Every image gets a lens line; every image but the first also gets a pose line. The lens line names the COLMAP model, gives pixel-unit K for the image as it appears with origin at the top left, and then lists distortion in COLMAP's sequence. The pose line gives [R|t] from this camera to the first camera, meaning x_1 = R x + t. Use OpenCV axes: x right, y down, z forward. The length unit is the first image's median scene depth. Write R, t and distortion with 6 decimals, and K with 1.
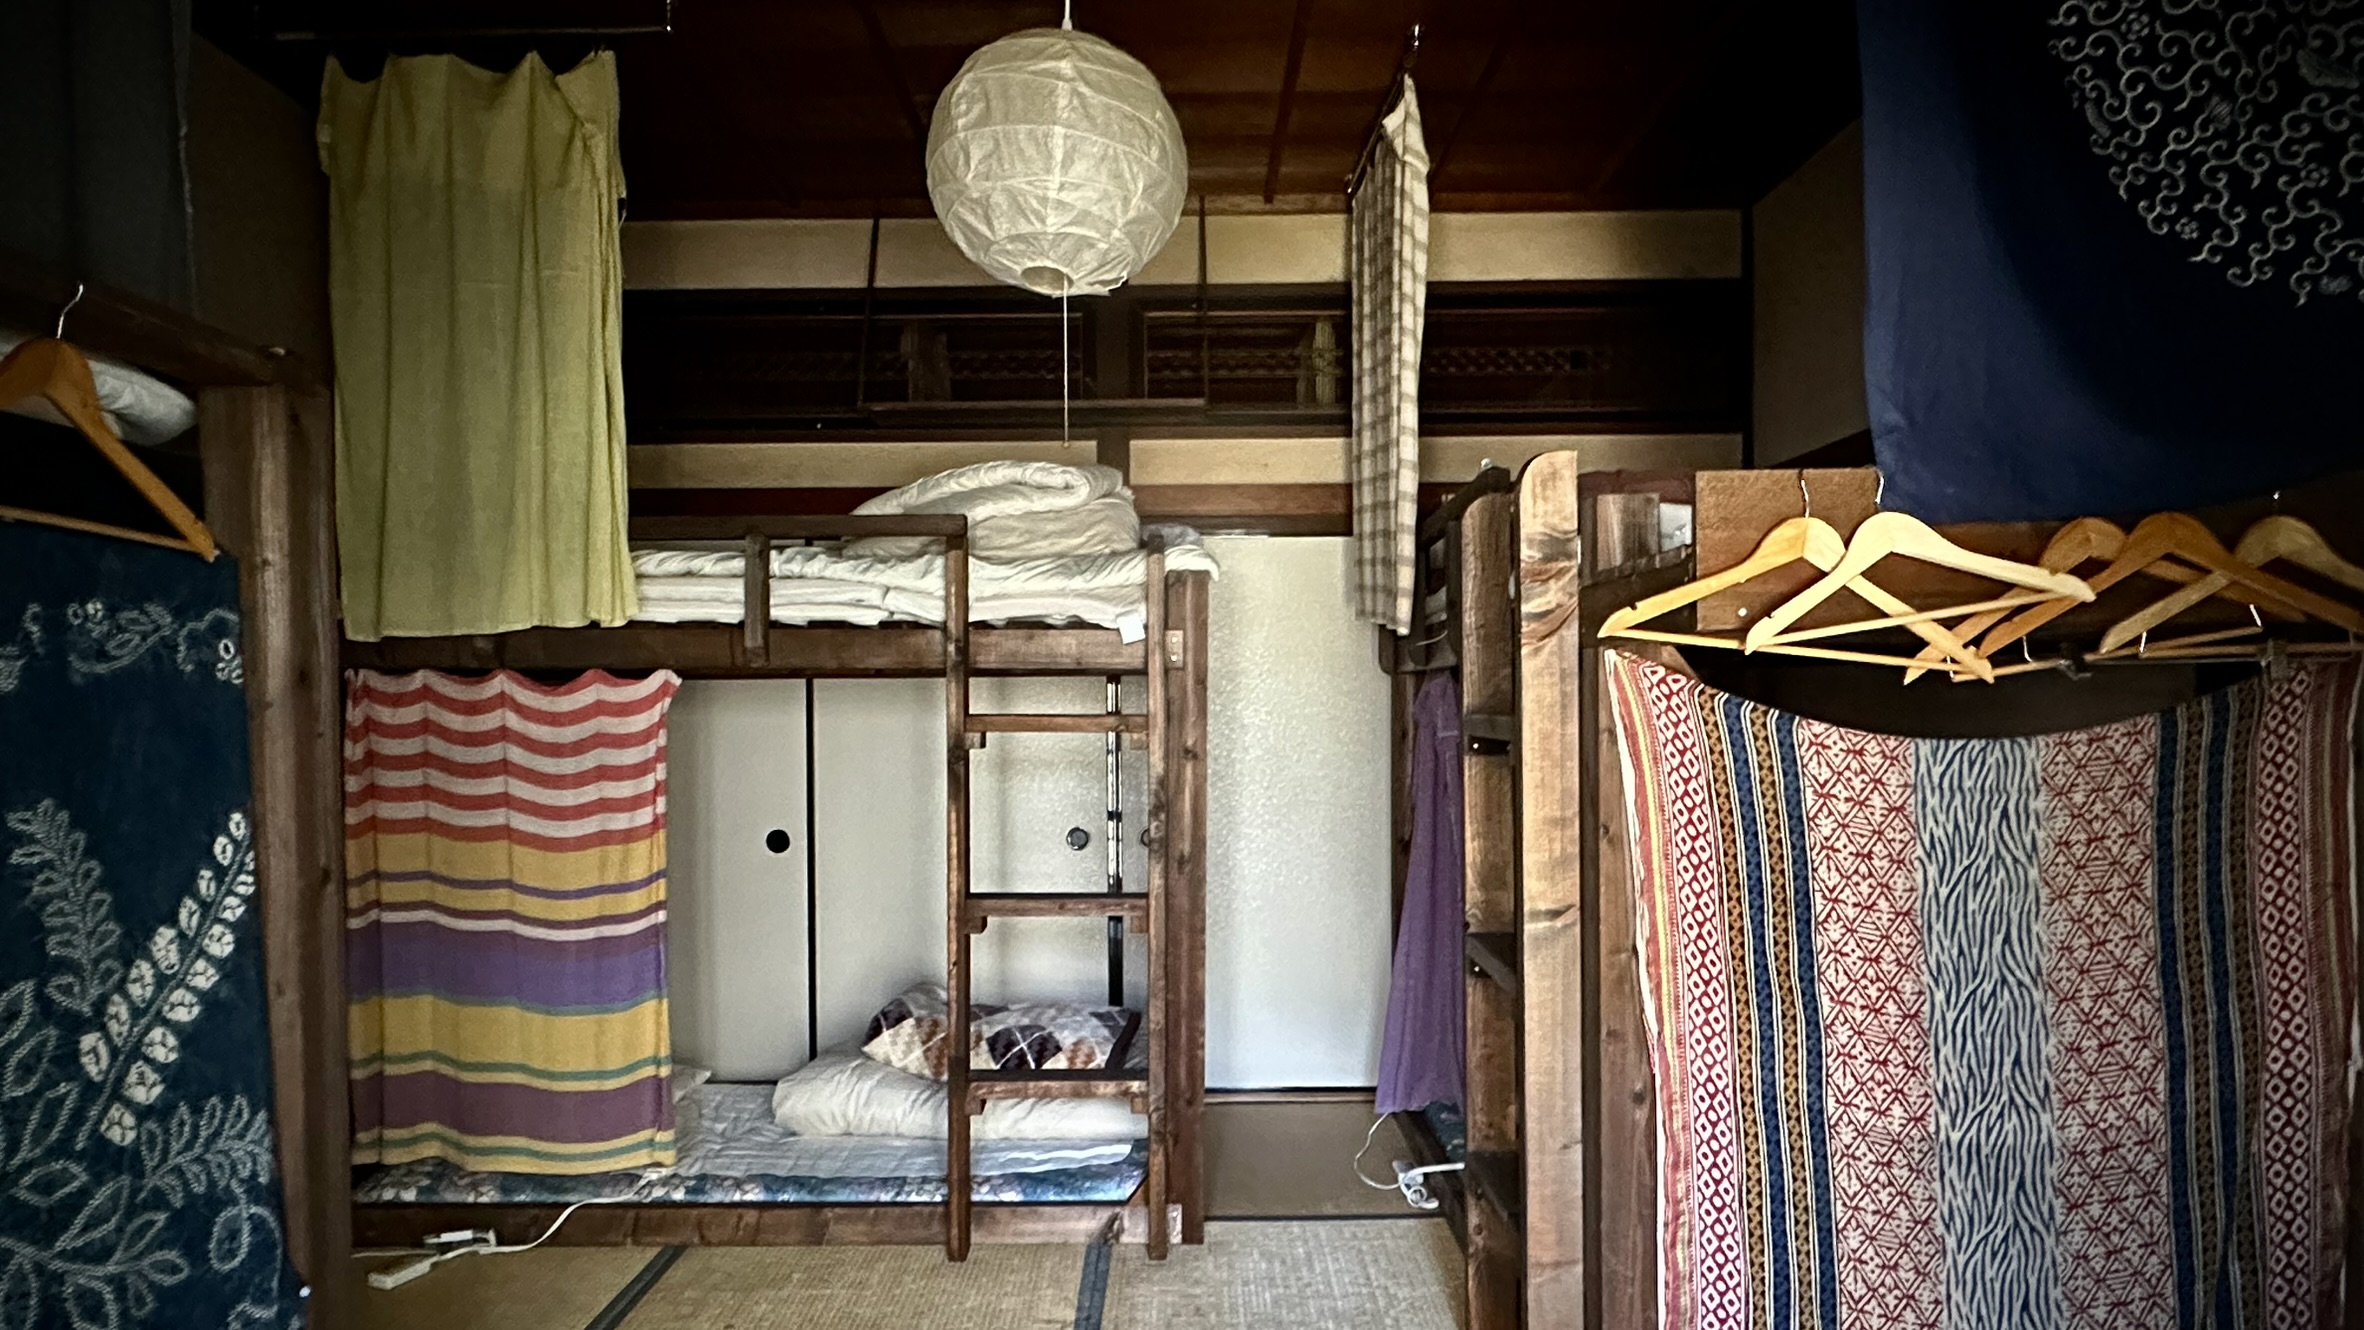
lens RADIAL K [[1393.6, 0, 1181.3], [0, 1393.6, 676.5], [0, 0, 1]] dist [-0.000129, -0.000019]
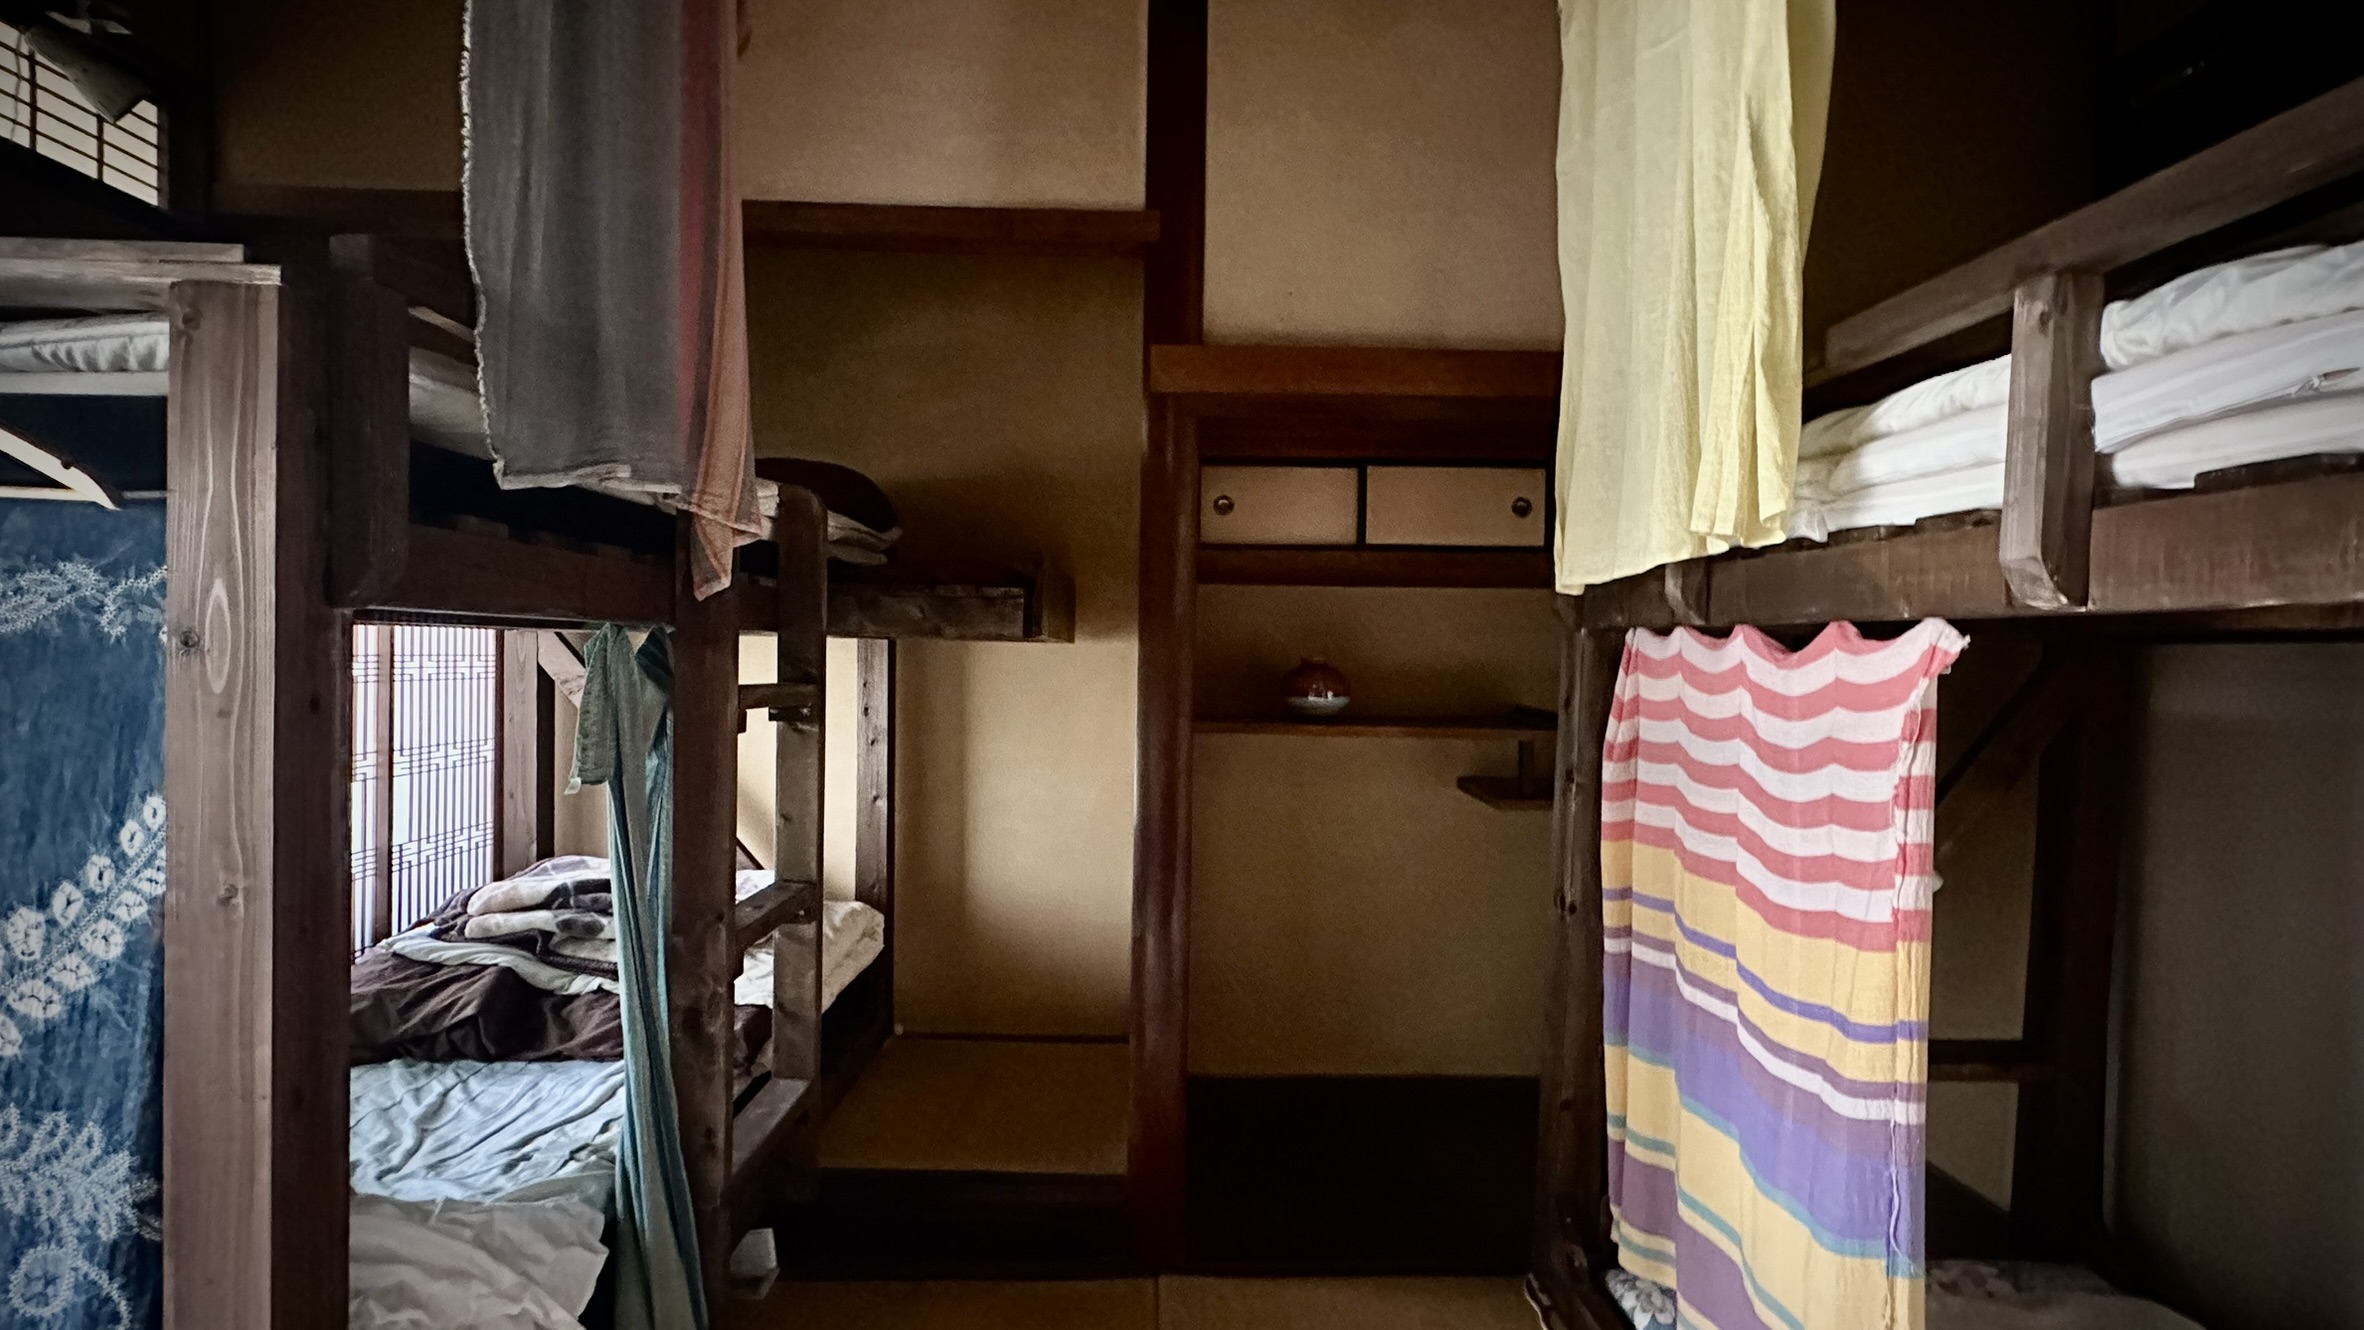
lens RADIAL K [[1004.8, 0, 1178.6], [0, 1004.8, 667.9], [0, 0, 1]] dist [0.000427, -0.000096]
pose [[0.023021, 0.021651, -0.999501, -0.041362], [0.002901, 0.999760, 0.021723, 0.005838], [0.999731, -0.003400, 0.022953, 1.646308]]
